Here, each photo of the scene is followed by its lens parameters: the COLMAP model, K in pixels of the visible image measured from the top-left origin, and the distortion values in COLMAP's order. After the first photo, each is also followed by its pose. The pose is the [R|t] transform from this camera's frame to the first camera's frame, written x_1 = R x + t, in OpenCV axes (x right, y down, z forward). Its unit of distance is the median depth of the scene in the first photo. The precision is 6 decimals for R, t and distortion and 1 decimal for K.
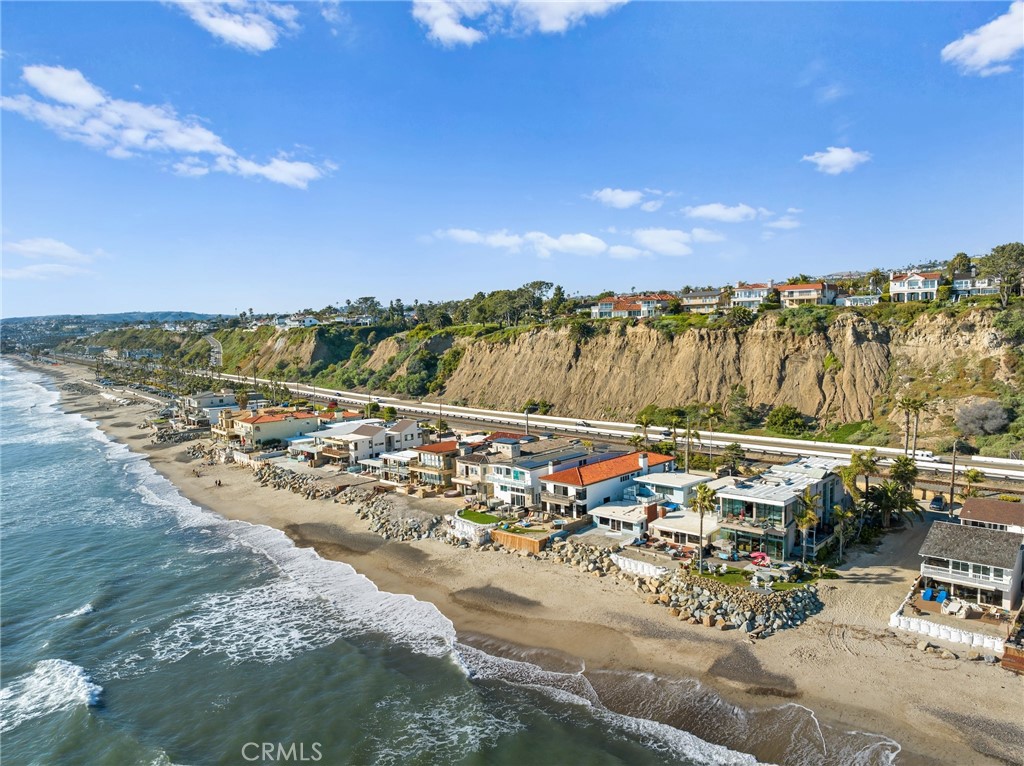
lens RADIAL K [[730.8, 0, 512.0], [0, 730.8, 383.0], [0, 0, 1]] dist [-0.038719, -0.001489]
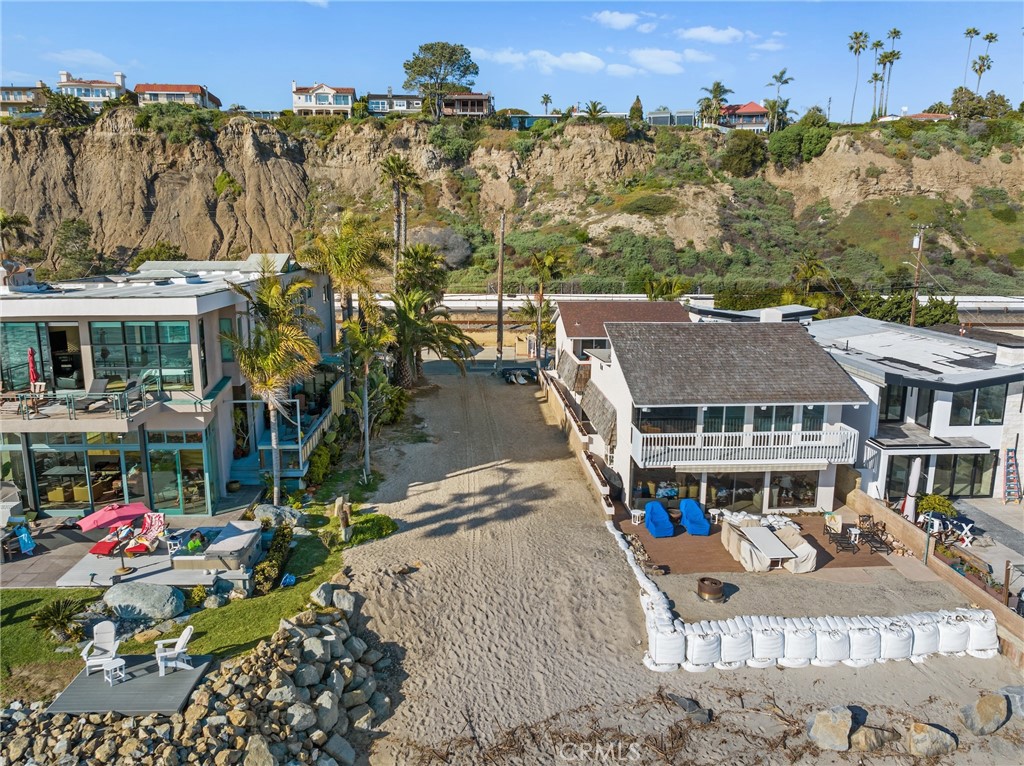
lens RADIAL K [[730.8, 0, 512.0], [0, 730.8, 383.0], [0, 0, 1]] dist [-0.038719, -0.001489]
pose [[0.684849, -0.113244, 0.719831, 0.134351], [0.036882, 0.991971, 0.120967, 0.086230], [-0.727751, -0.056295, 0.683528, 0.379572]]
